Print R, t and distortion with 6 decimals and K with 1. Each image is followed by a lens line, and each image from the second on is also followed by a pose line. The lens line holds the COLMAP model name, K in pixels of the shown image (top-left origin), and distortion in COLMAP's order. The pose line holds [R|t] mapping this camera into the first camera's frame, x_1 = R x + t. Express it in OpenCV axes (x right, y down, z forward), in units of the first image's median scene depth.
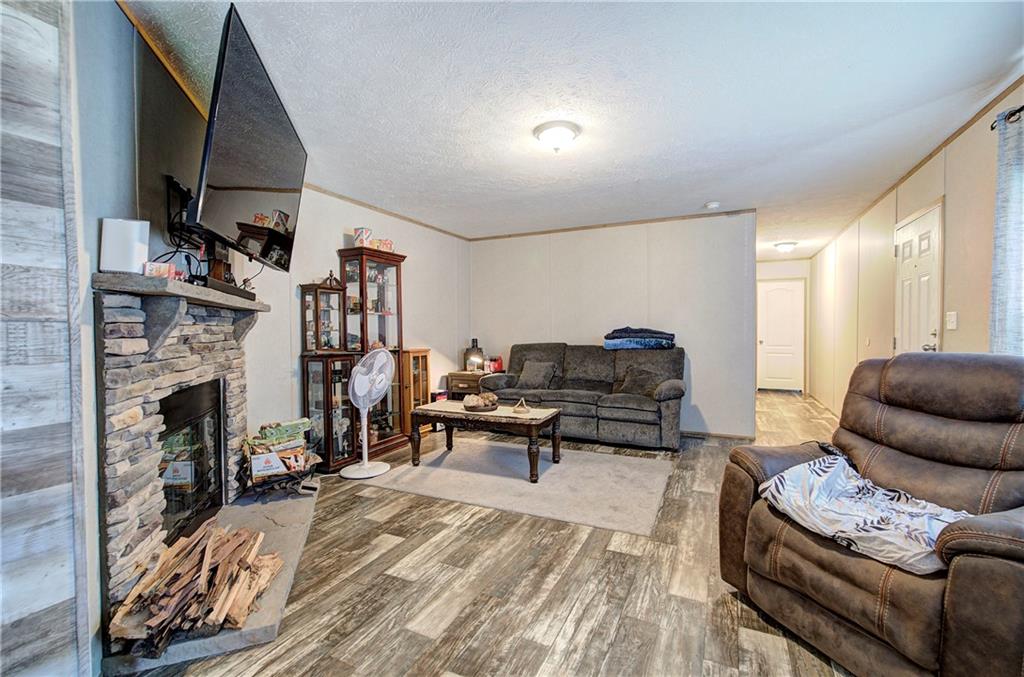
lens RADIAL K [[435.9, 0, 517.1], [0, 435.9, 337.4], [0, 0, 1]] dist [-0.001450, 0.000855]
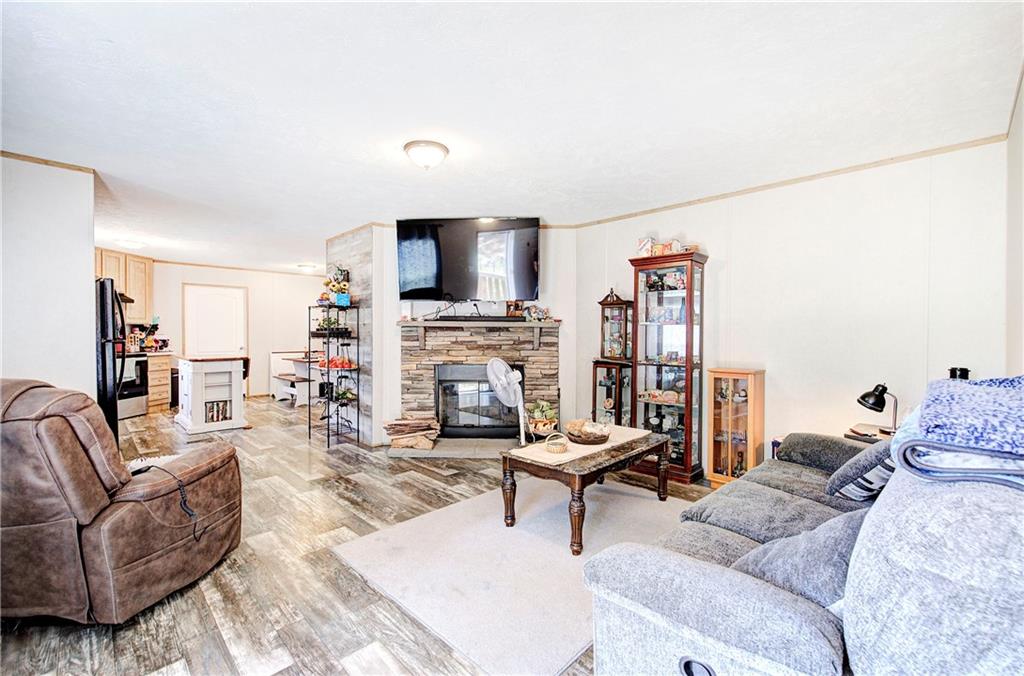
lens RADIAL K [[435.9, 0, 517.1], [0, 435.9, 336.9], [0, 0, 1]] dist [-0.001450, 0.000855]
pose [[-0.332552, 0.008197, -0.943049, 1.094758], [-0.022013, 0.999622, 0.016452, -0.059220], [0.942828, 0.026230, -0.332246, 1.710548]]
